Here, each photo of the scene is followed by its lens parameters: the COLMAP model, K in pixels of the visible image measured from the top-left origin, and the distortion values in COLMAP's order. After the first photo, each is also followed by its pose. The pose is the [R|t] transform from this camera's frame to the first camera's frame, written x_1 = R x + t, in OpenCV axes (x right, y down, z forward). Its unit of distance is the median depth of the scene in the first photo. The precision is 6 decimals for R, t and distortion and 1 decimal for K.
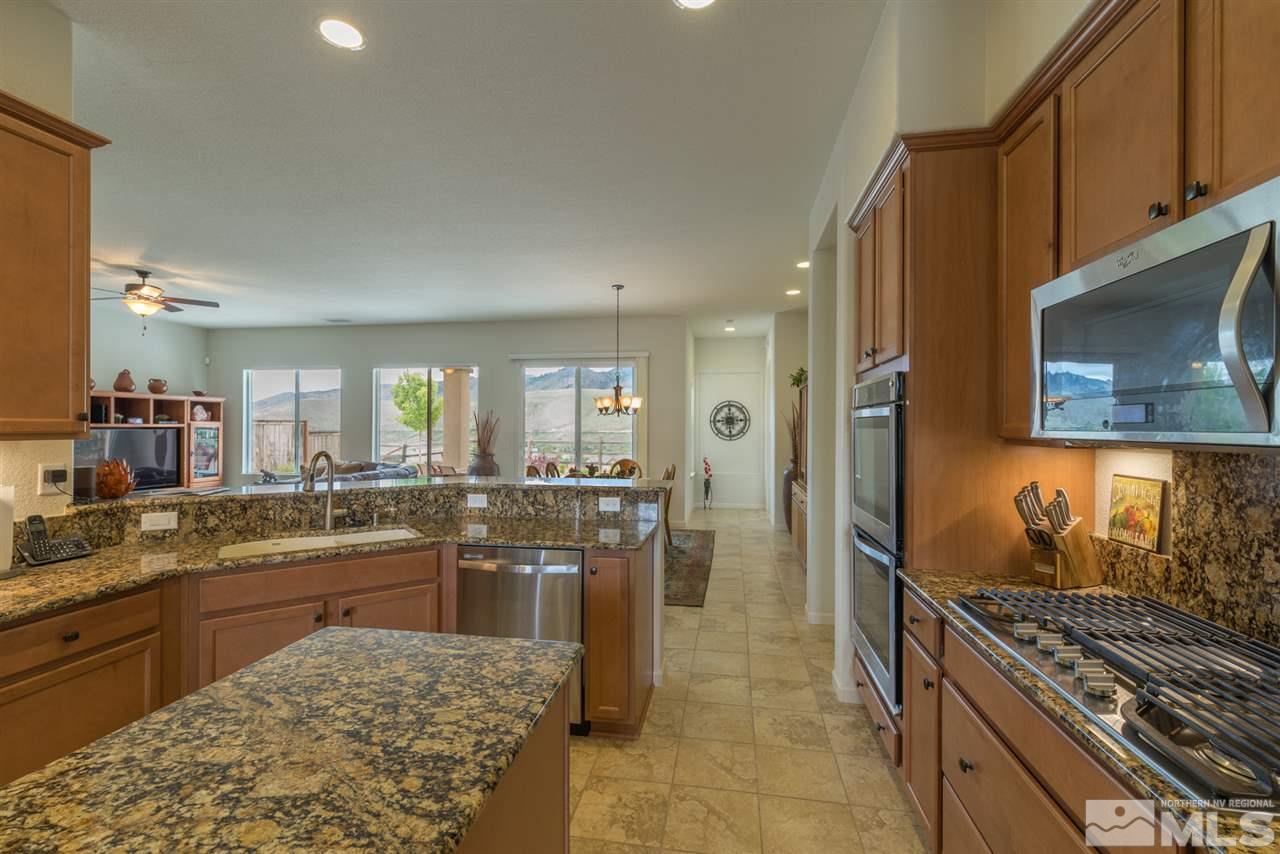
lens RADIAL K [[556.2, 0, 649.2], [0, 556.2, 429.8], [0, 0, 1]] dist [0.000658, -0.000063]
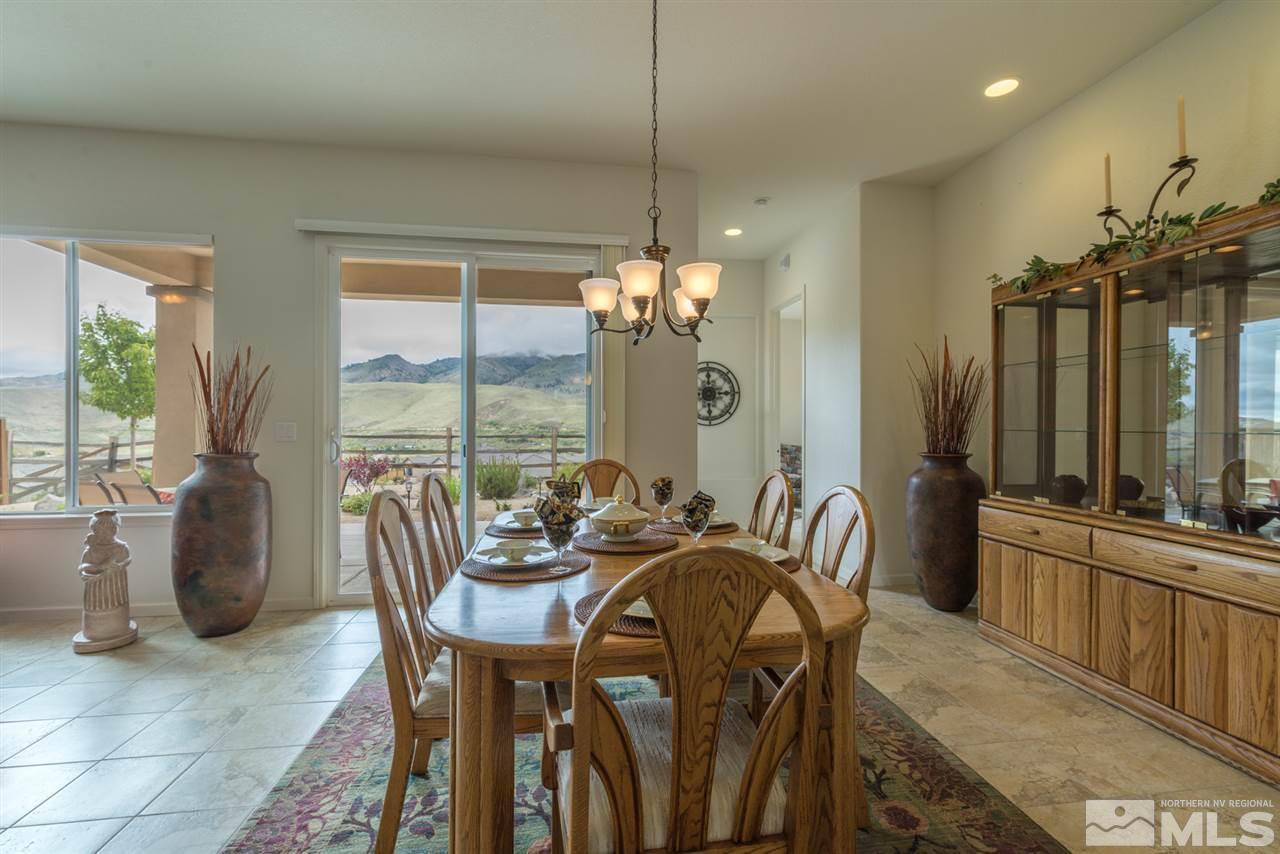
lens RADIAL K [[556.2, 0, 644.0], [0, 556.2, 425.4], [0, 0, 1]] dist [0.000658, -0.000063]
pose [[0.955654, -0.001930, 0.294485, -0.104806], [0.003045, 0.999990, -0.003329, 0.020489], [-0.294476, 0.004078, 0.955650, 0.433868]]
